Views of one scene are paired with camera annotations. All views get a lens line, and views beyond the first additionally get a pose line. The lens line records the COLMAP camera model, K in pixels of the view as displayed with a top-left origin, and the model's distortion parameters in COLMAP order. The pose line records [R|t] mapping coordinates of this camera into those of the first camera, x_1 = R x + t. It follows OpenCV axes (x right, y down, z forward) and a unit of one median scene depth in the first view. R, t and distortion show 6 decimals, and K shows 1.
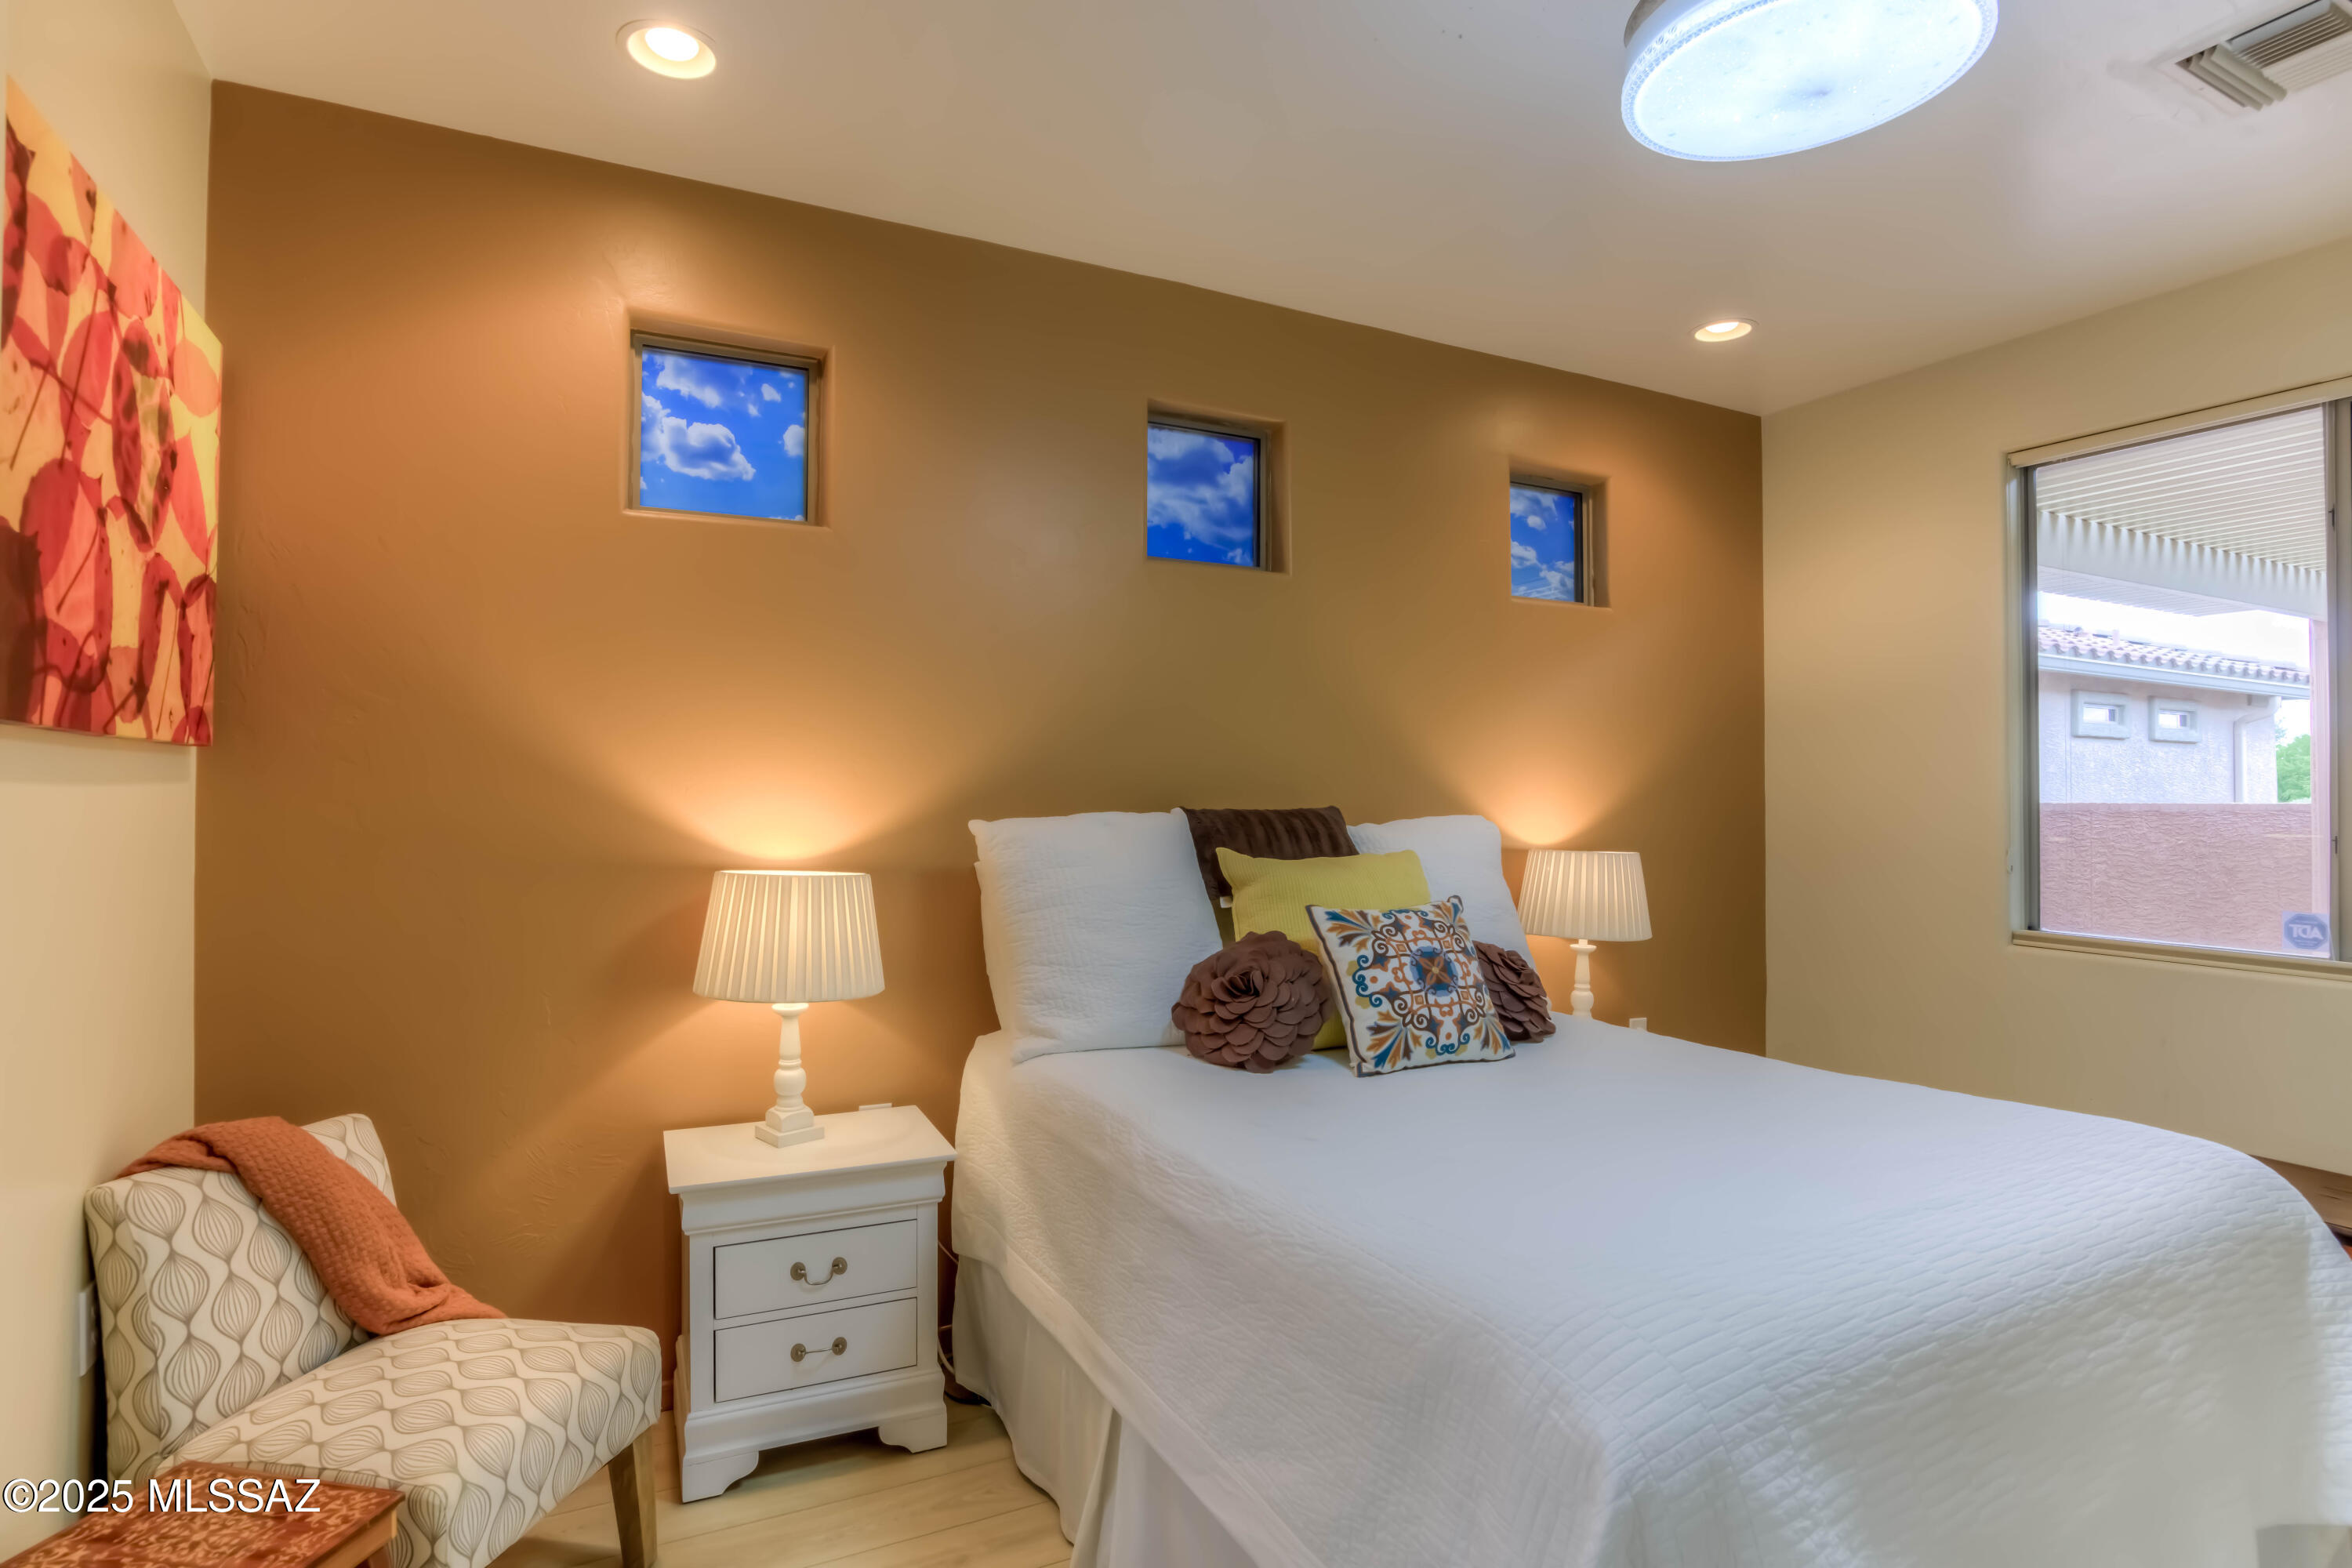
lens RADIAL K [[1234.9, 0, 1182.3], [0, 1234.9, 772.1], [0, 0, 1]] dist [-0.040231, 0.001746]
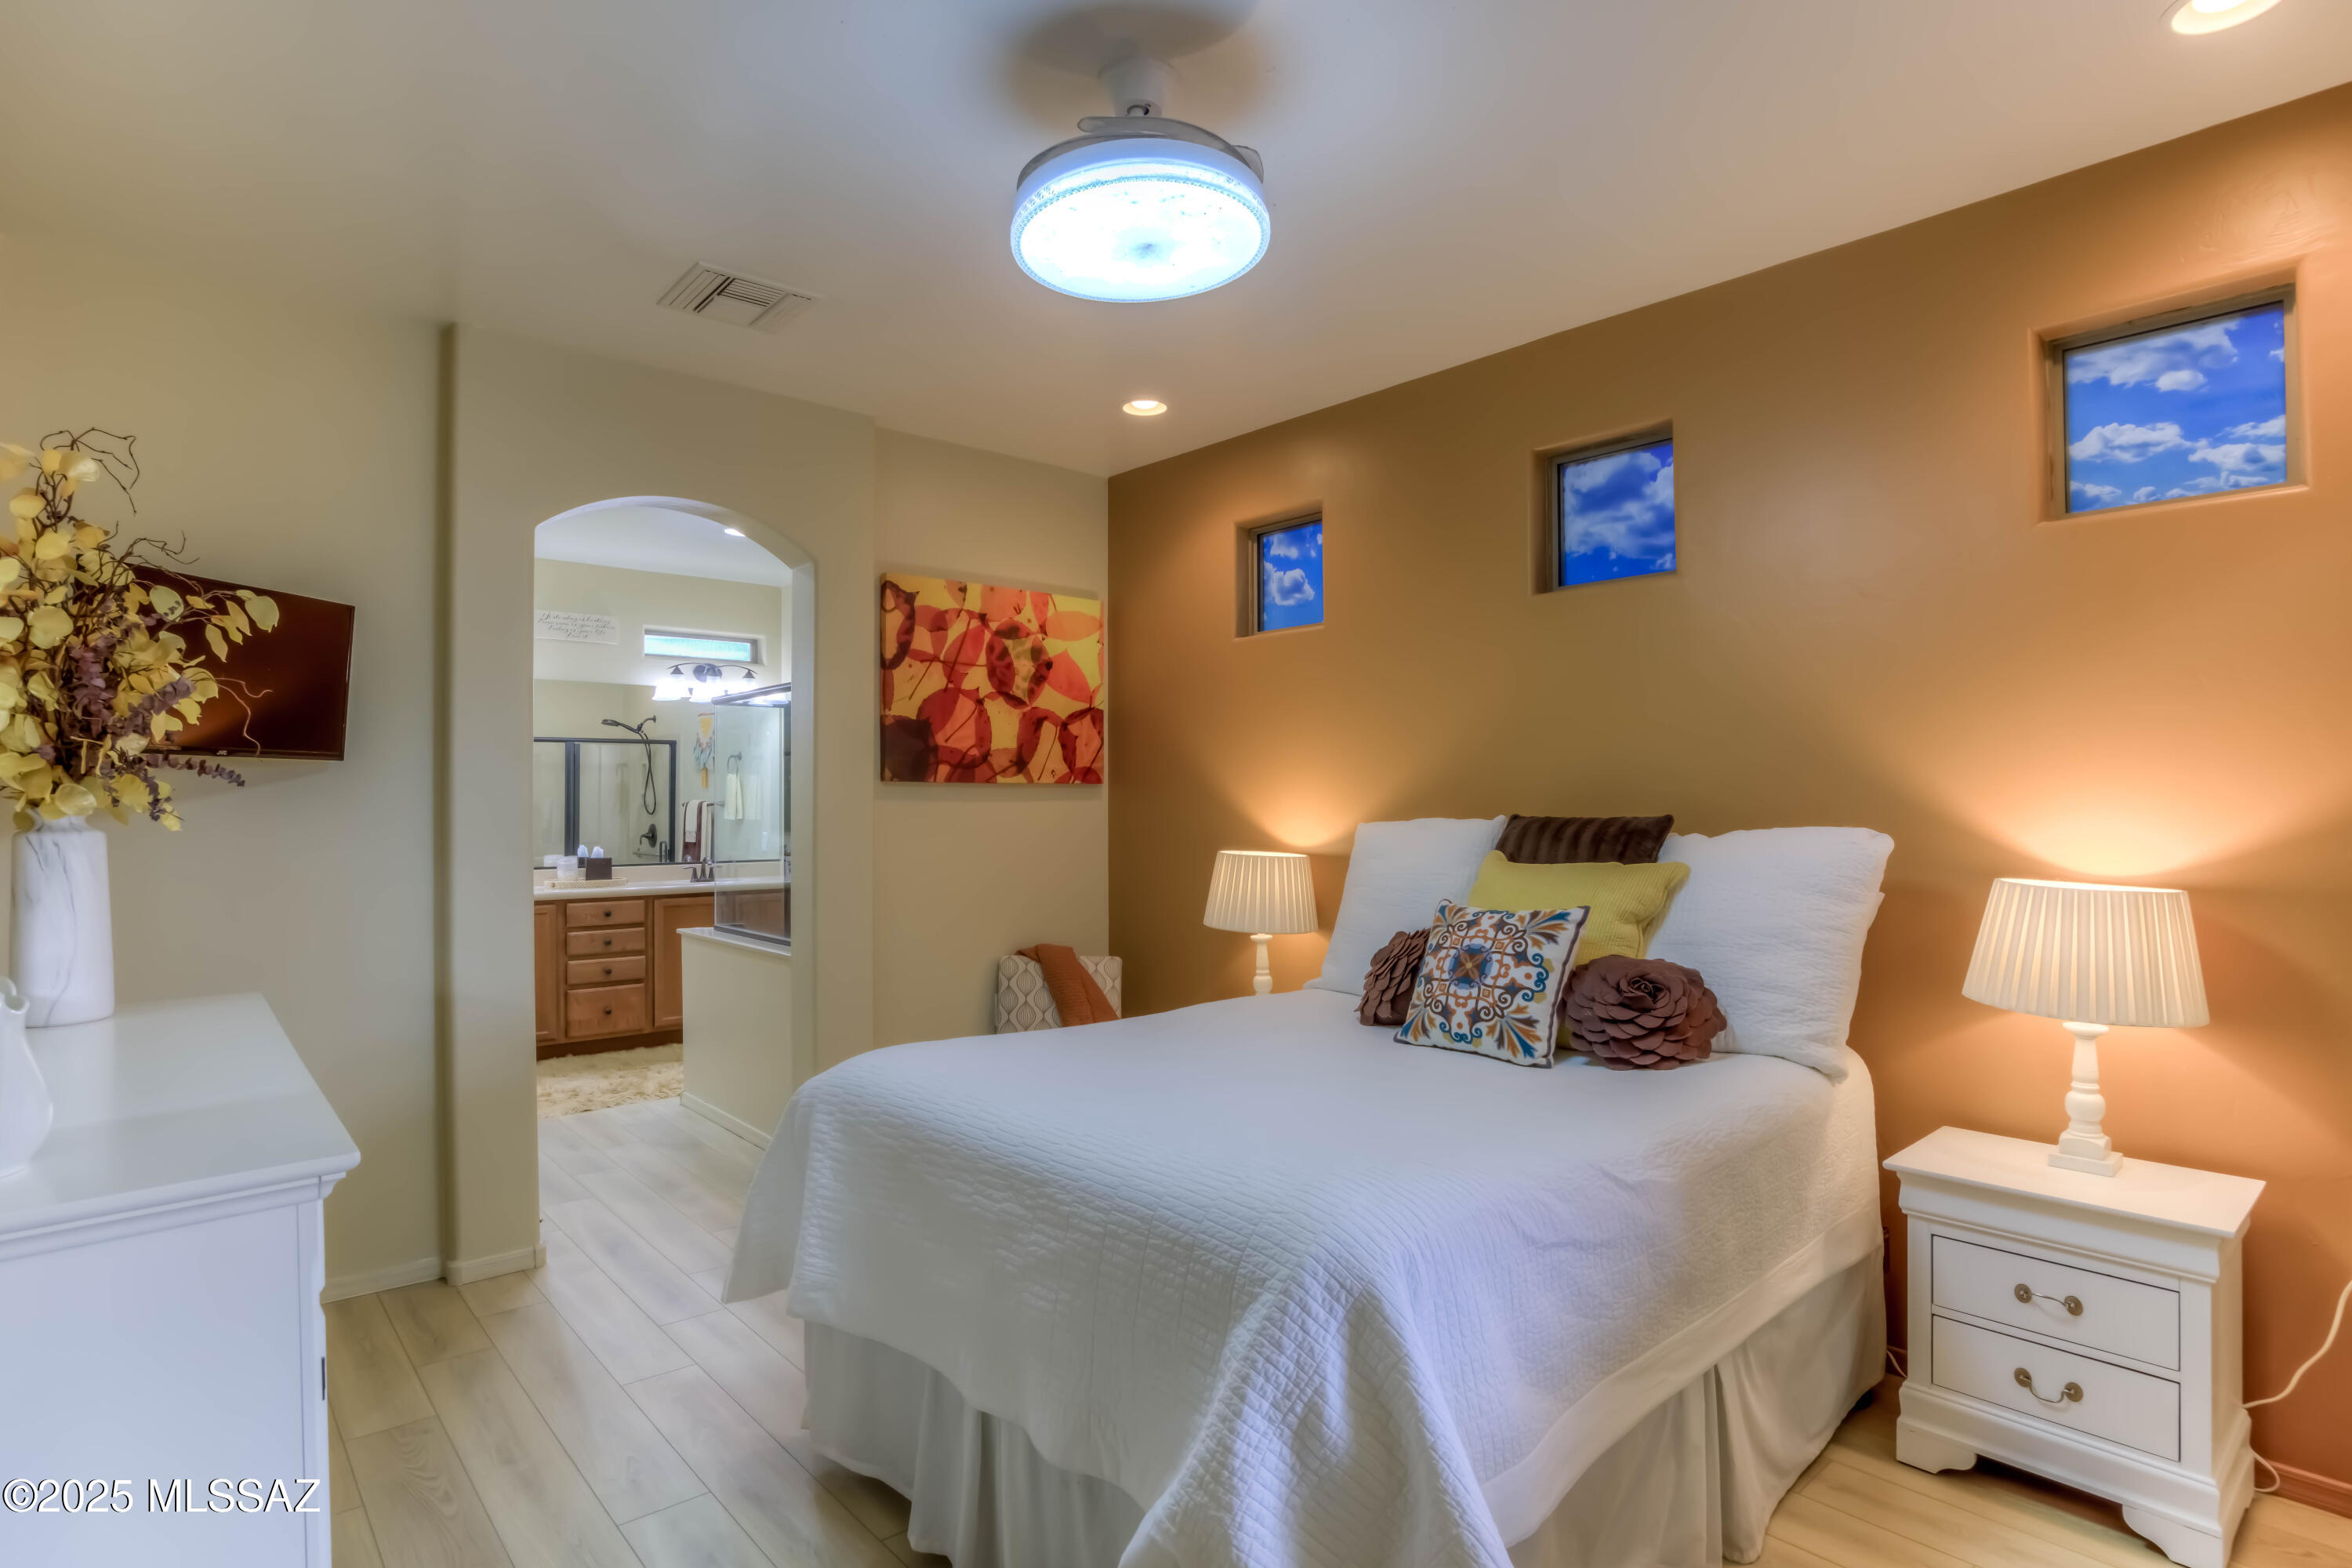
lens RADIAL K [[1189.1, 0, 1178.4], [0, 1189.1, 793.7], [0, 0, 1]] dist [-0.031119, 0.006390]
pose [[0.253277, -0.006214, -0.967374, 1.146912], [0.030867, 0.999522, 0.001661, -0.000677], [0.966901, -0.030281, 0.253347, 0.486825]]
